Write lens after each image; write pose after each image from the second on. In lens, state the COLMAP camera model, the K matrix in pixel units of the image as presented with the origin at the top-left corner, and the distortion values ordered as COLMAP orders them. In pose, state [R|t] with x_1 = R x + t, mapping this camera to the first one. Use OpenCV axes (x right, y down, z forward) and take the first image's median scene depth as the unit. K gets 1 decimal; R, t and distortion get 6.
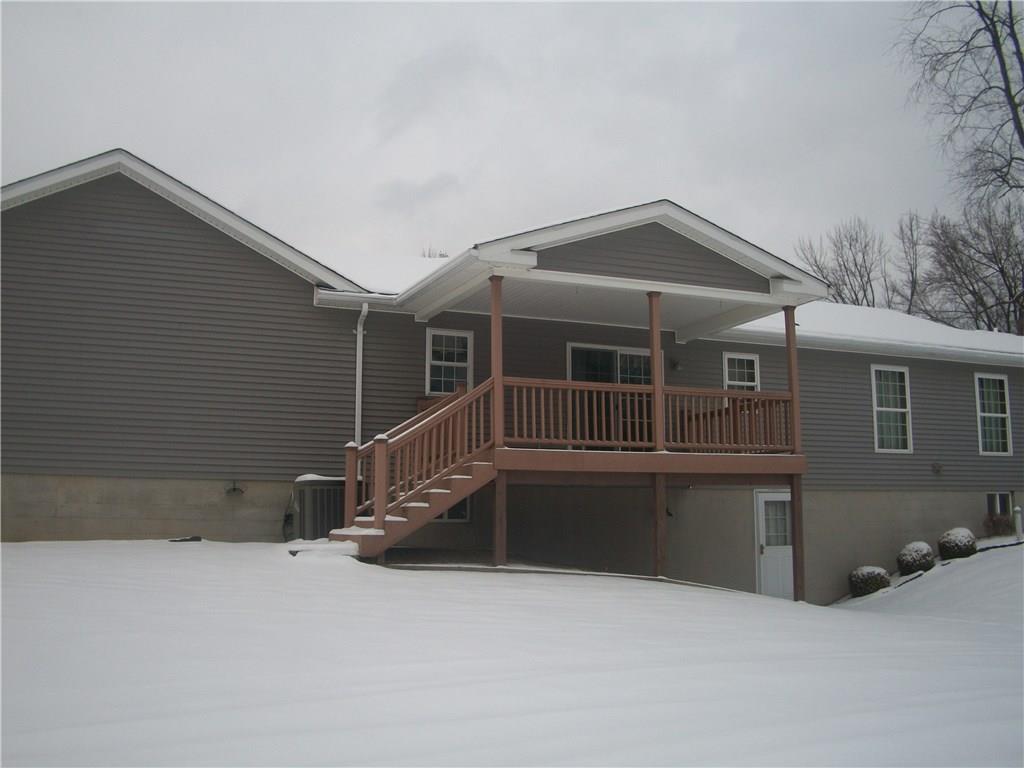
lens RADIAL K [[1064.8, 0, 512.0], [0, 1064.8, 384.0], [0, 0, 1]] dist [-0.161567, 0.022961]
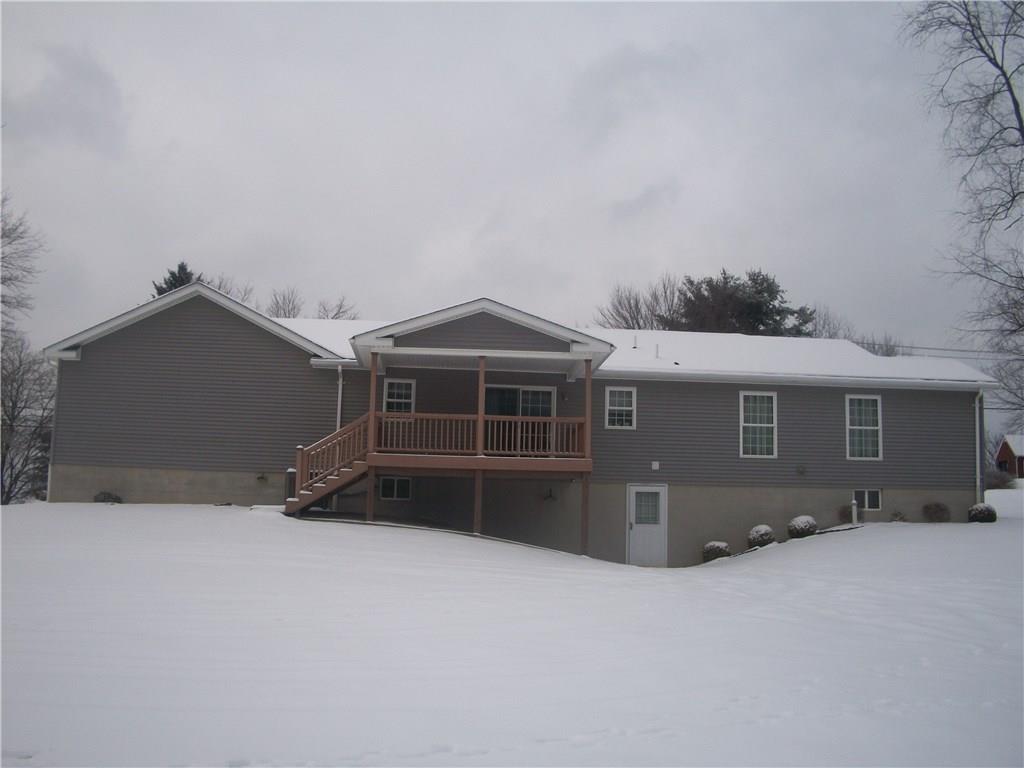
lens RADIAL K [[1064.8, 0, 512.0], [0, 1064.8, 384.0], [0, 0, 1]] dist [-0.161567, 0.022961]
pose [[0.942228, -0.021696, -0.334268, 0.625014], [0.019809, 0.999763, -0.009053, -0.025637], [0.334385, 0.001909, 0.942435, -0.433860]]
